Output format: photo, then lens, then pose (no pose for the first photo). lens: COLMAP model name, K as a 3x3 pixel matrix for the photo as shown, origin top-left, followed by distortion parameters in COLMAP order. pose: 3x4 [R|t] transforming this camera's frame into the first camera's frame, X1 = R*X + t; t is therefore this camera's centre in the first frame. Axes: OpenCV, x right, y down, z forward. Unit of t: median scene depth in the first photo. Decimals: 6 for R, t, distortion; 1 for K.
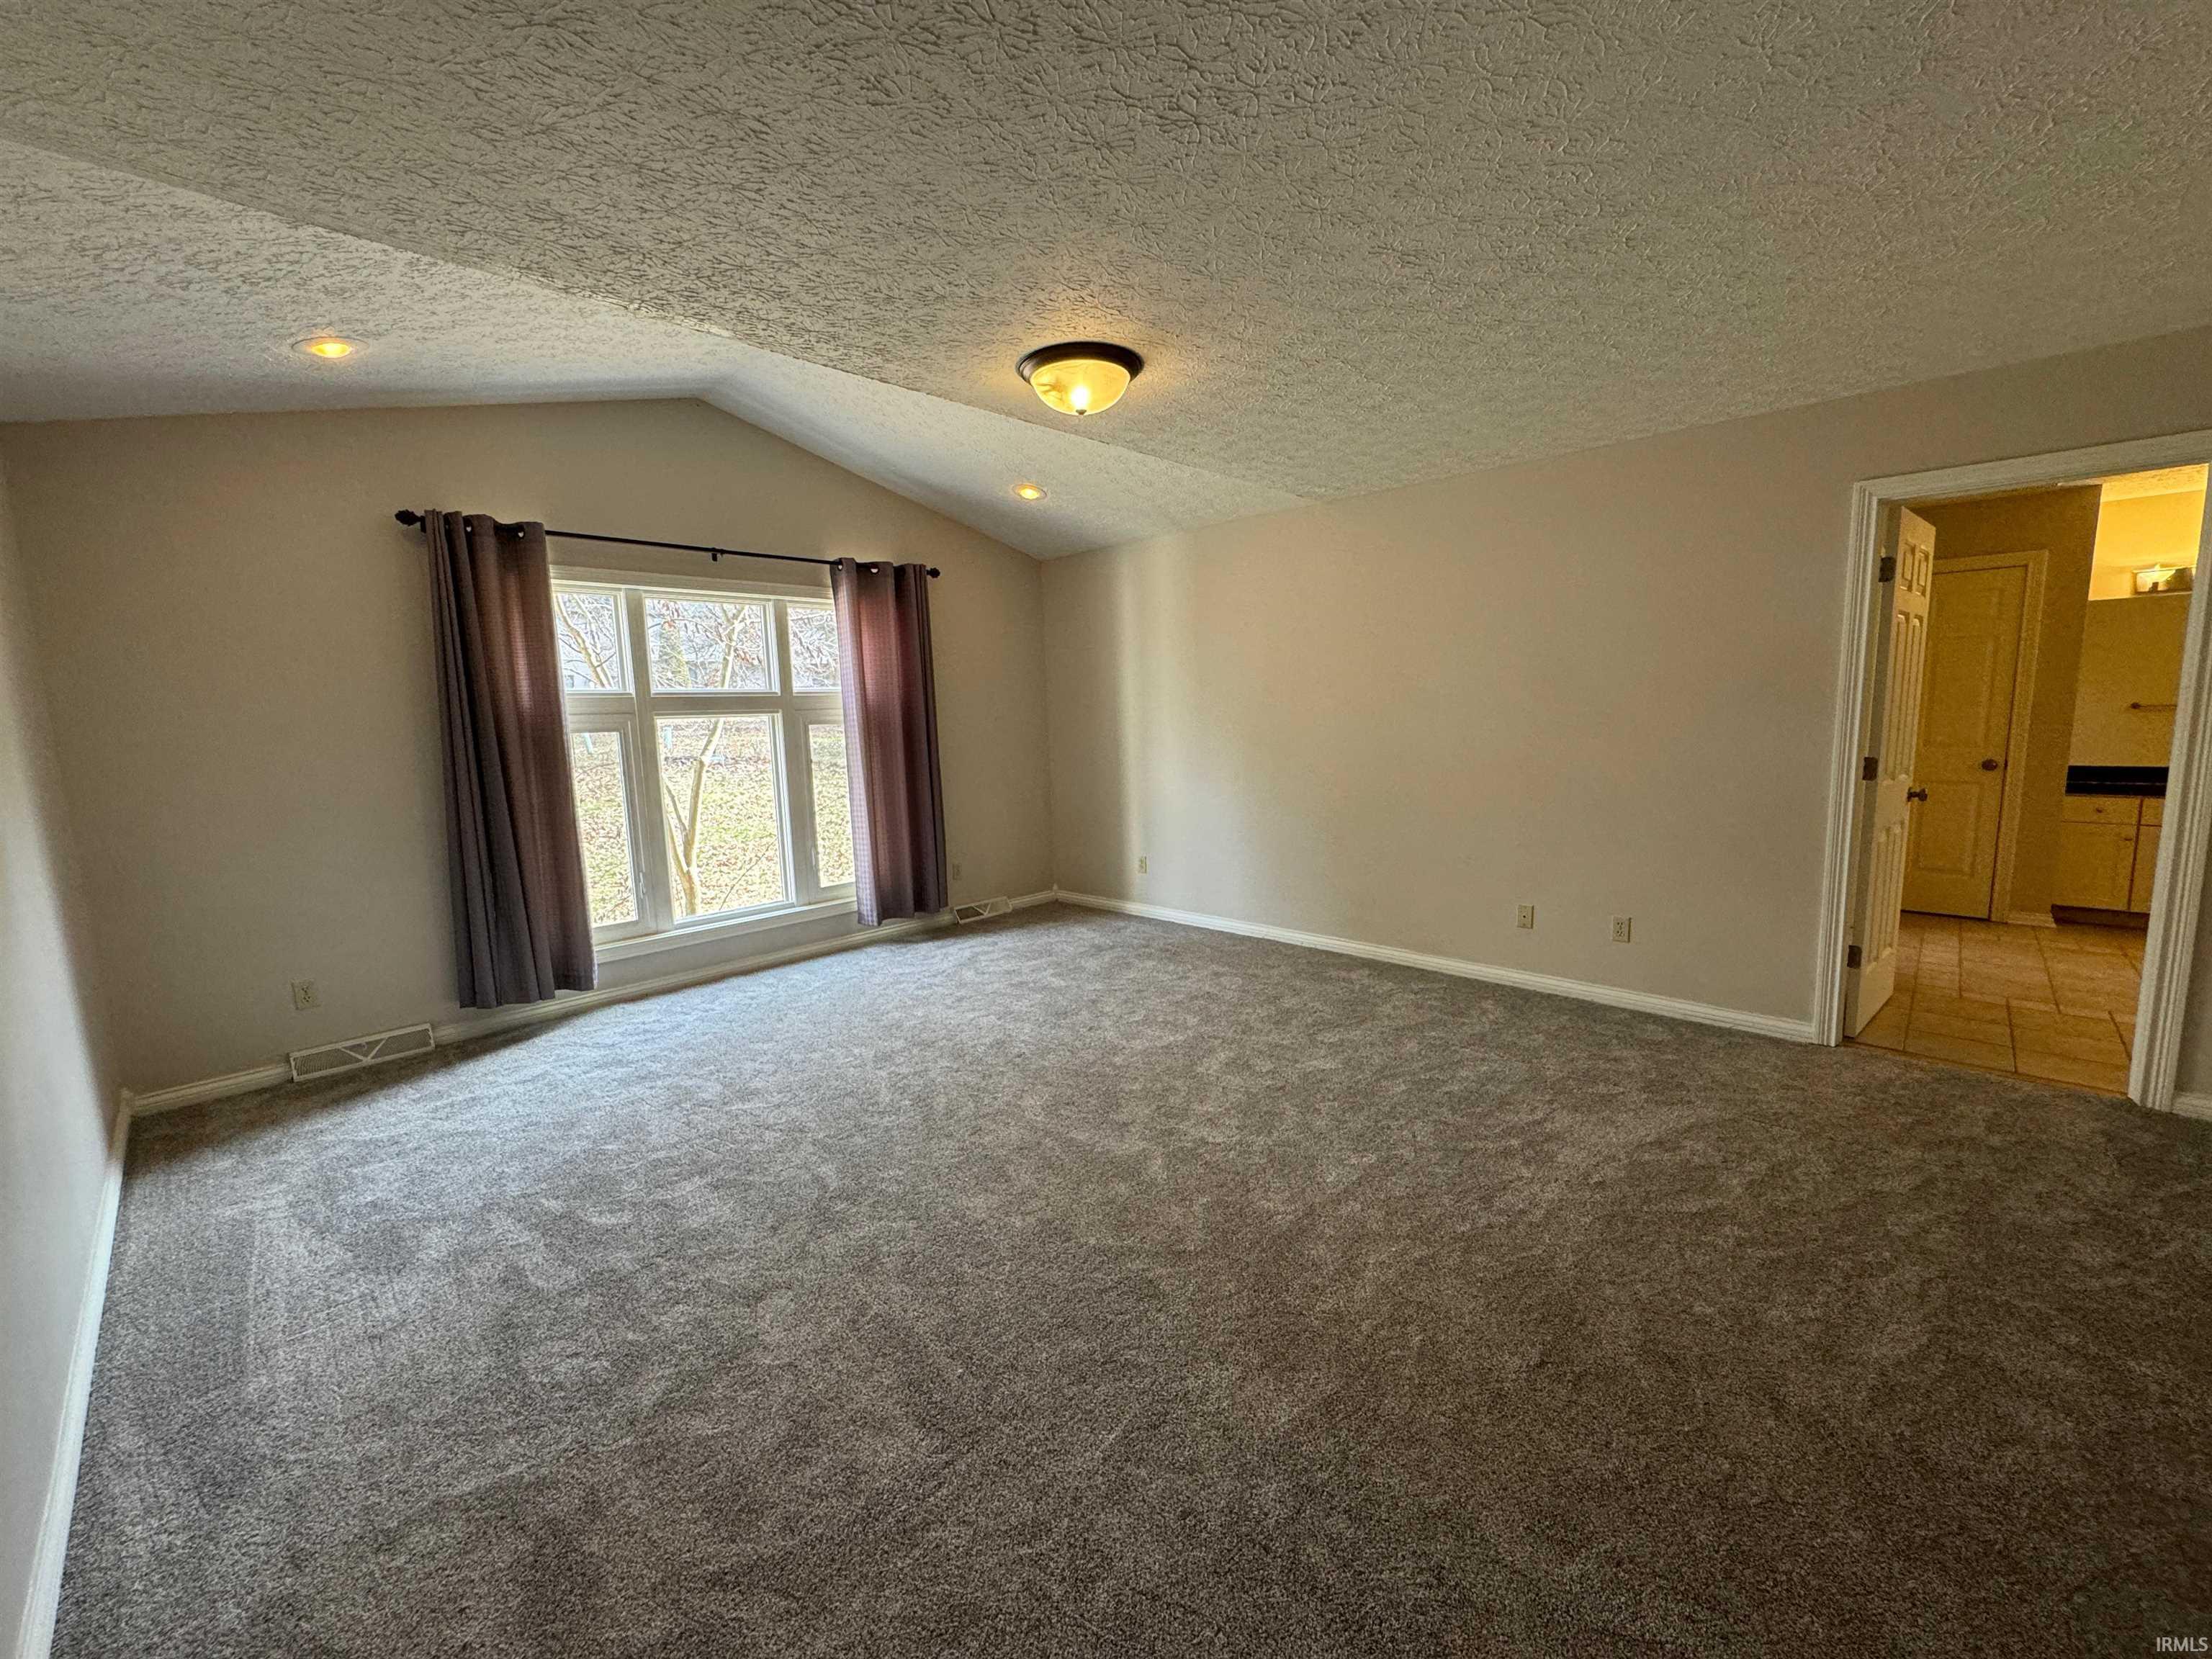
lens RADIAL K [[878.8, 0, 1099.0], [0, 878.8, 825.5], [0, 0, 1]] dist [-0.001487, -0.000164]
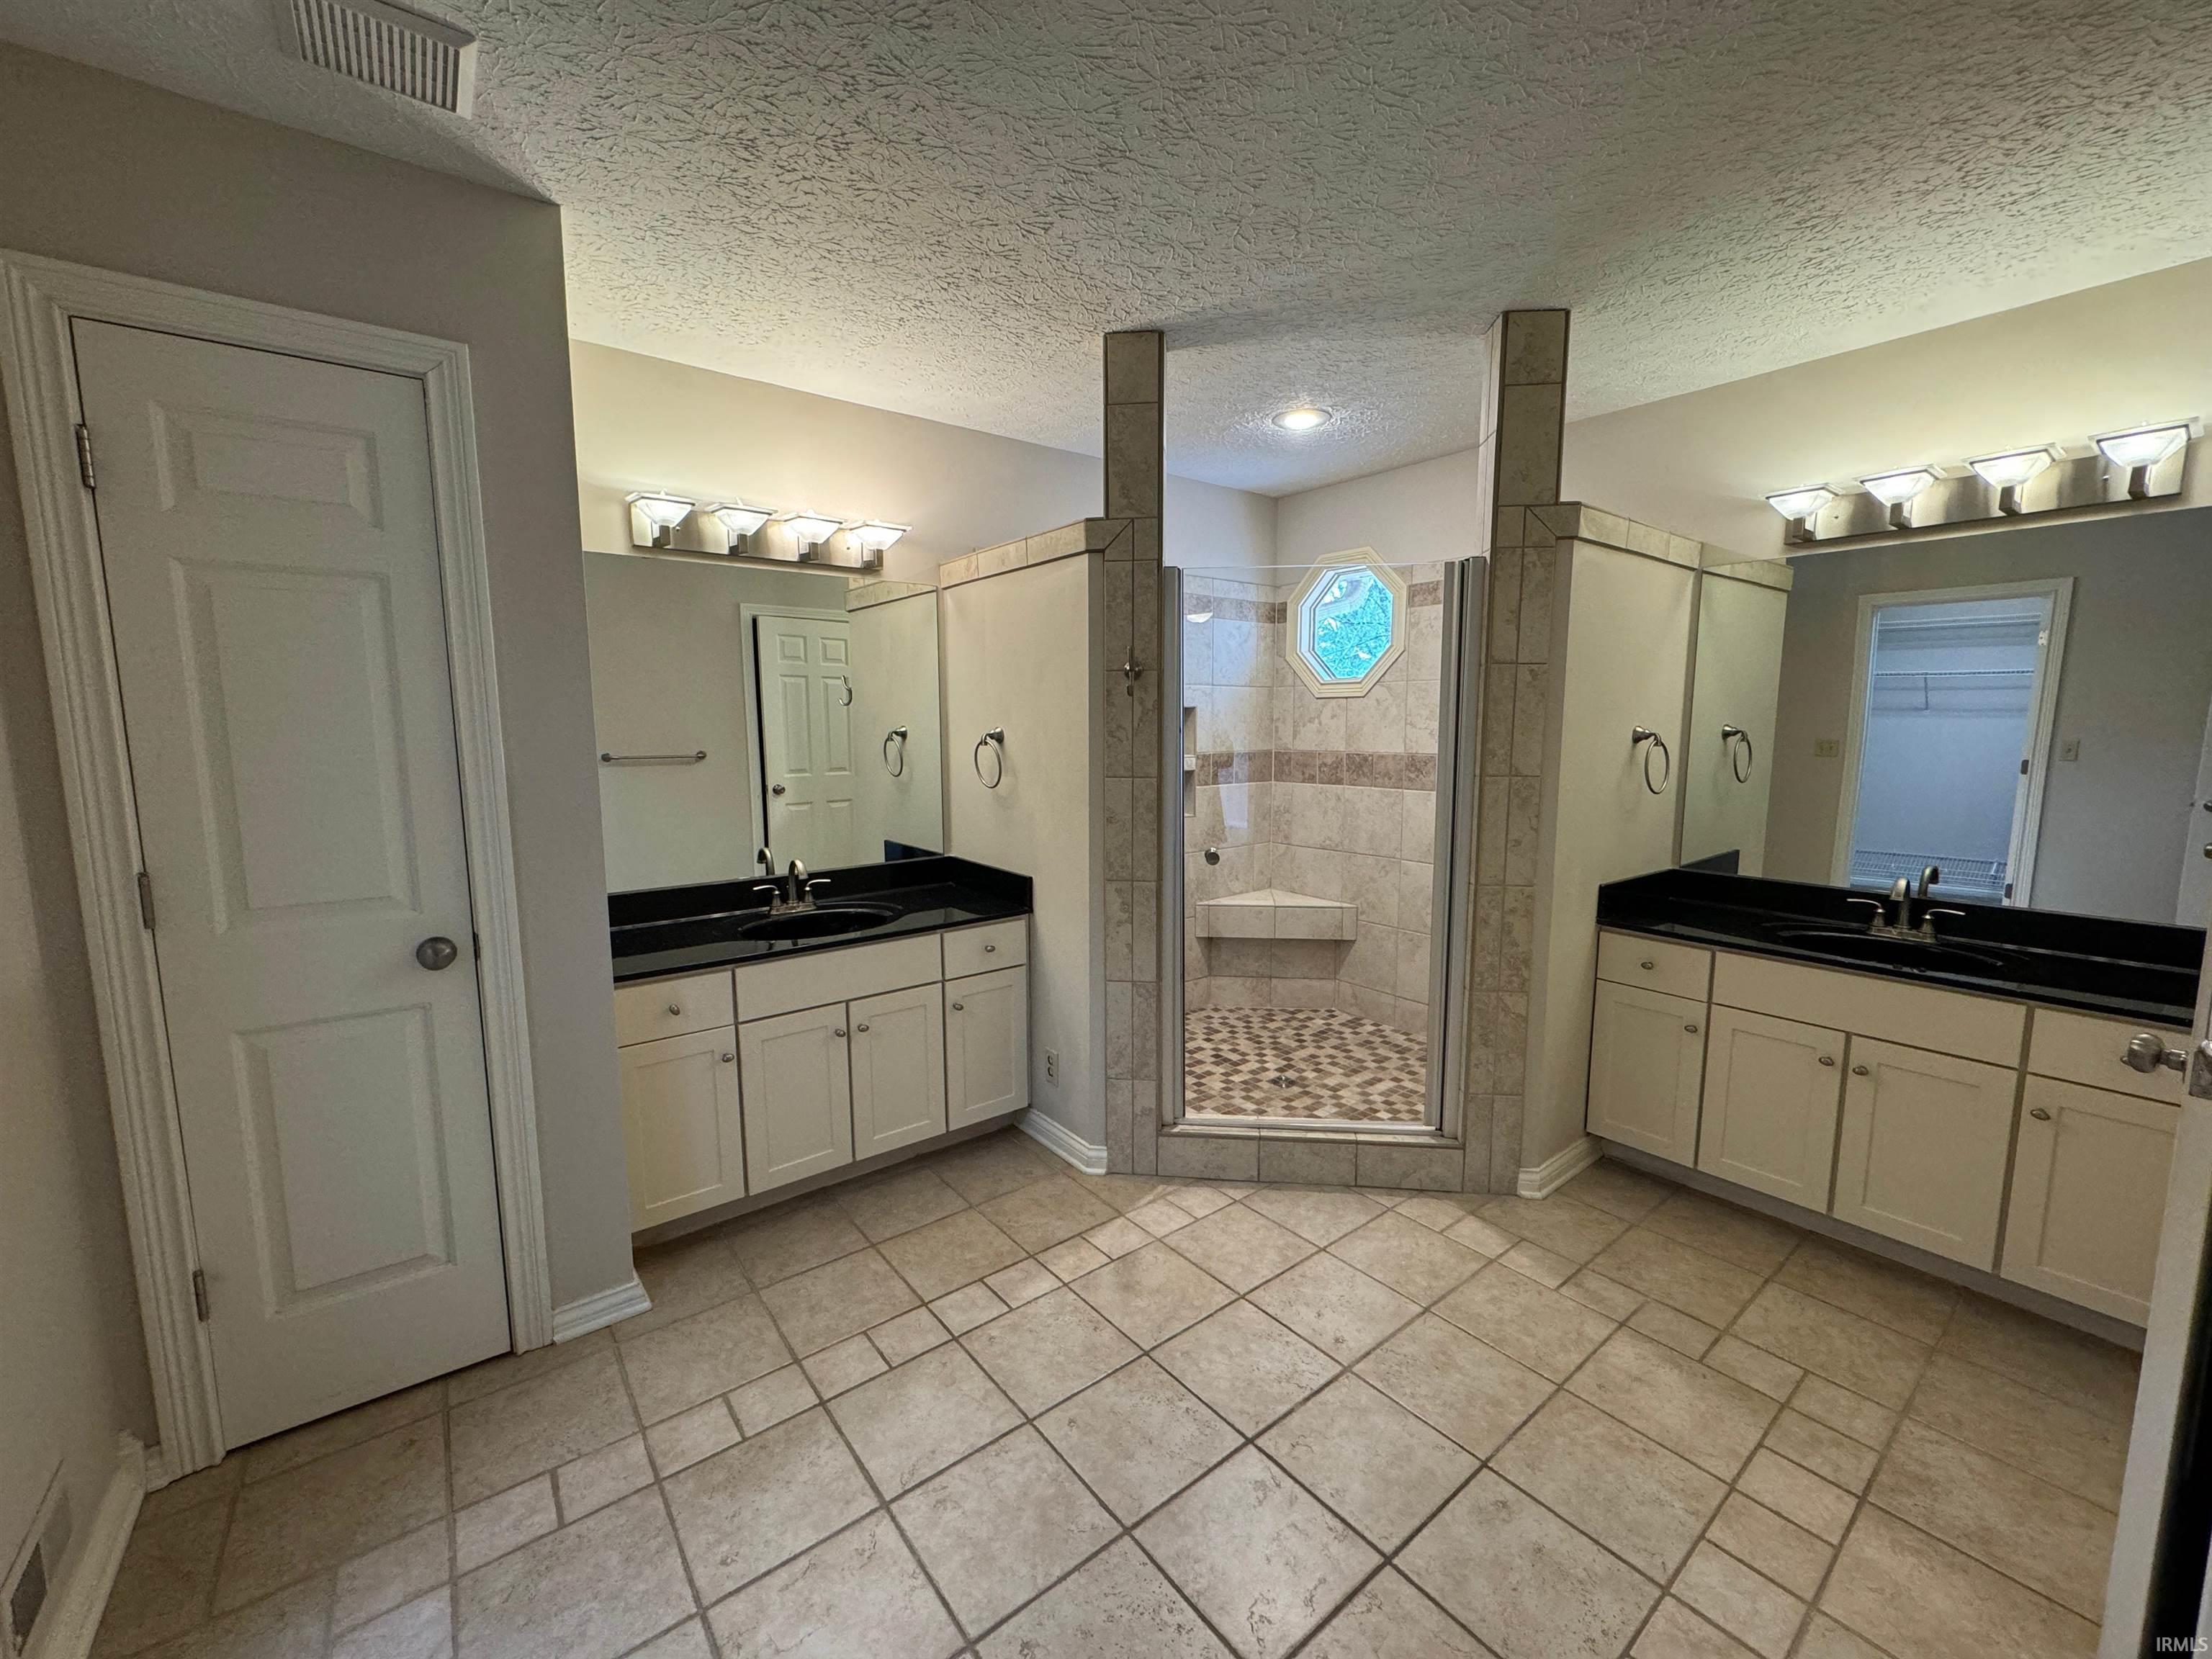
lens RADIAL K [[878.8, 0, 1099.0], [0, 878.8, 825.5], [0, 0, 1]] dist [-0.001487, -0.000164]
pose [[0.158476, -0.072535, 0.984695, 0.718041], [0.132391, 0.989853, 0.051608, -0.090261], [-0.978447, 0.122186, 0.166471, 0.683348]]
